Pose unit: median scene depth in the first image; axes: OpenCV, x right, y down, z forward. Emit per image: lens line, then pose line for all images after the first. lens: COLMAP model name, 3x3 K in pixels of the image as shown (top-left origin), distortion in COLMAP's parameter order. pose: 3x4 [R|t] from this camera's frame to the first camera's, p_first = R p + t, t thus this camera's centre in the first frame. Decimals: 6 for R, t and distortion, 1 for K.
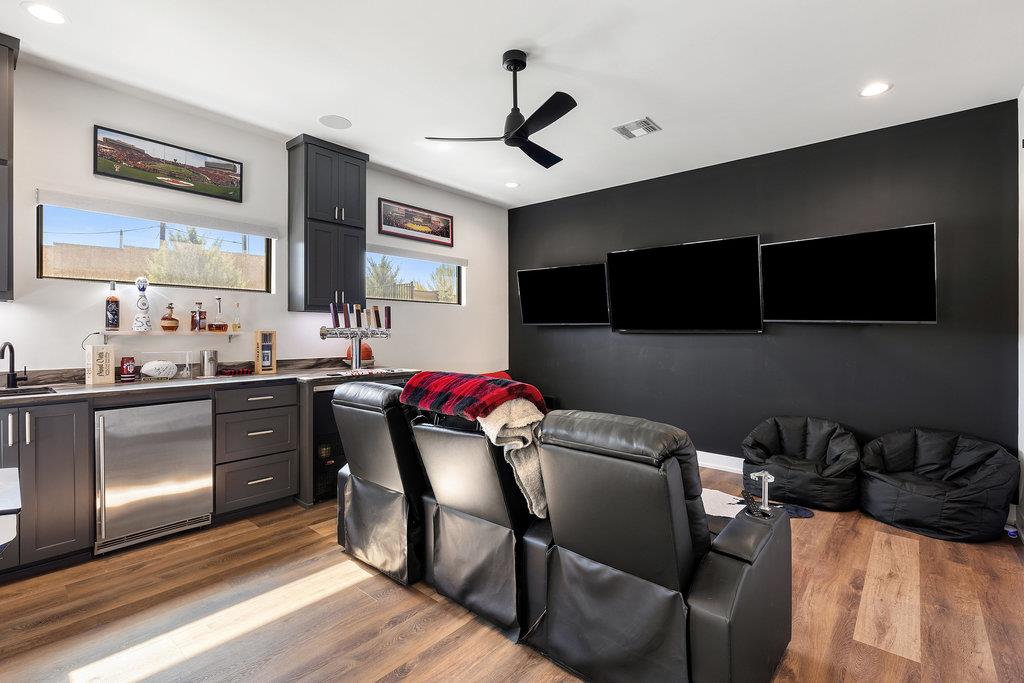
lens RADIAL K [[472.5, 0, 511.8], [0, 472.5, 334.3], [0, 0, 1]] dist [-0.001708, -0.000227]
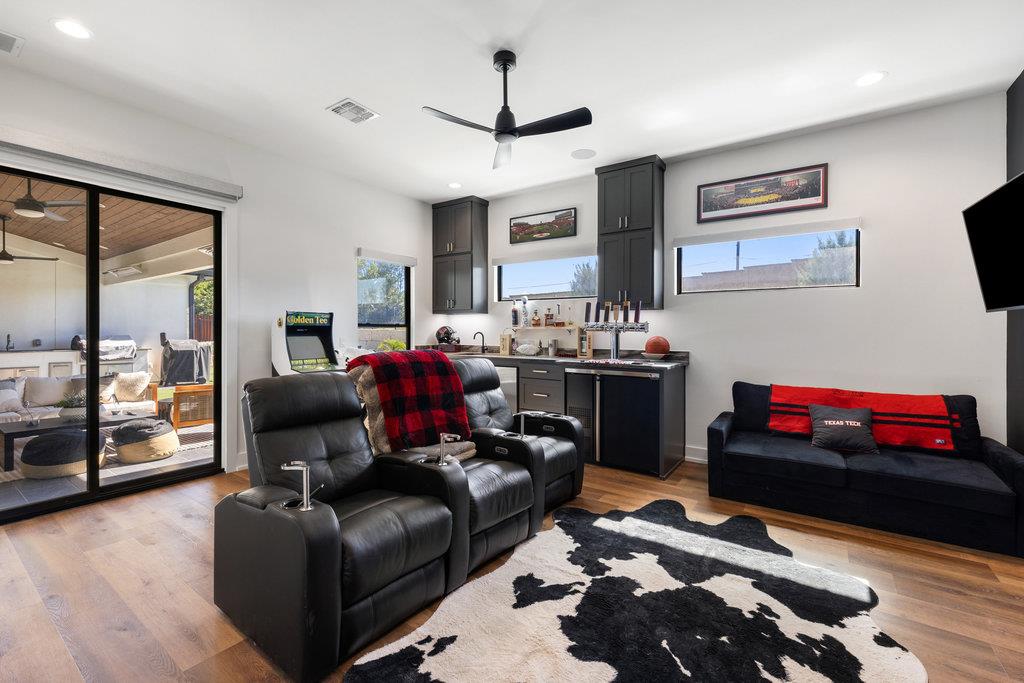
lens RADIAL K [[439.2, 0, 512.9], [0, 439.2, 336.7], [0, 0, 1]] dist [0.000191, 0.000229]
pose [[0.098686, 0.011132, -0.995056, 0.744127], [-0.006782, 0.999922, 0.010514, 0.012011], [0.995096, 0.005710, 0.098753, 0.707395]]
